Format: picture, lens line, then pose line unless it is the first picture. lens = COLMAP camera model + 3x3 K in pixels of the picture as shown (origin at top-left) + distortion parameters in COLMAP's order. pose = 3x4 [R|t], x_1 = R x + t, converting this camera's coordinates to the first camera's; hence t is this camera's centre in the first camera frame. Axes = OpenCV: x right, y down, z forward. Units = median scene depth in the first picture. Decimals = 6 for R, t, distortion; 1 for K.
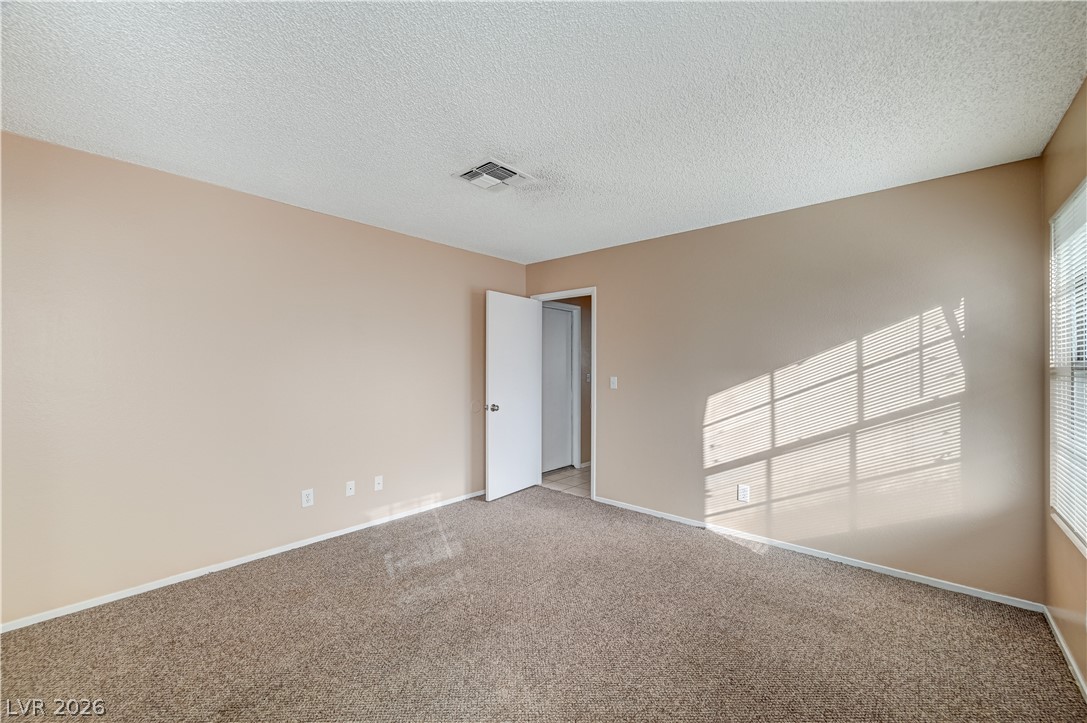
lens RADIAL K [[432.9, 0, 543.5], [0, 432.9, 359.5], [0, 0, 1]] dist [-0.004965, 0.000727]
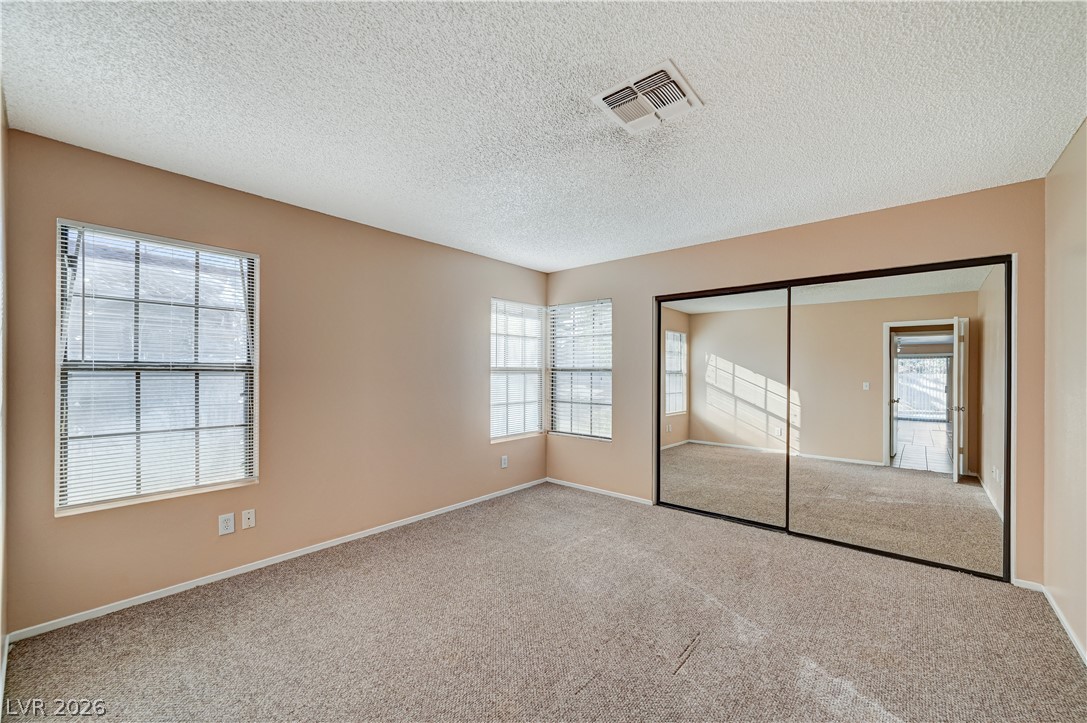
lens RADIAL K [[432.9, 0, 540.8], [0, 432.9, 372.7], [0, 0, 1]] dist [-0.004965, 0.000727]
pose [[-0.999904, -0.006634, -0.012137, 0.051889], [-0.006460, 0.999877, -0.014257, 0.024311], [0.012230, -0.014177, -0.999825, 1.363916]]
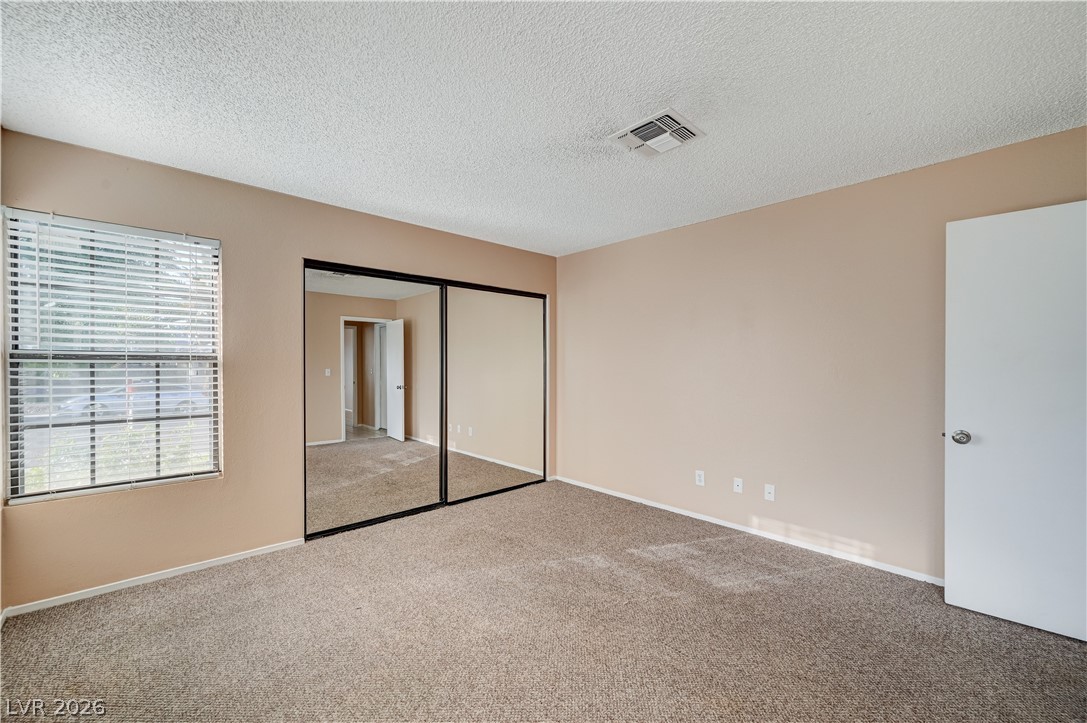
lens RADIAL K [[432.9, 0, 554.5], [0, 432.9, 366.9], [0, 0, 1]] dist [-0.004965, 0.000727]
pose [[-0.083147, 0.005110, -0.996524, 0.595439], [0.014865, 0.999882, 0.003887, 0.018480], [0.996426, -0.014490, -0.083213, 0.697104]]
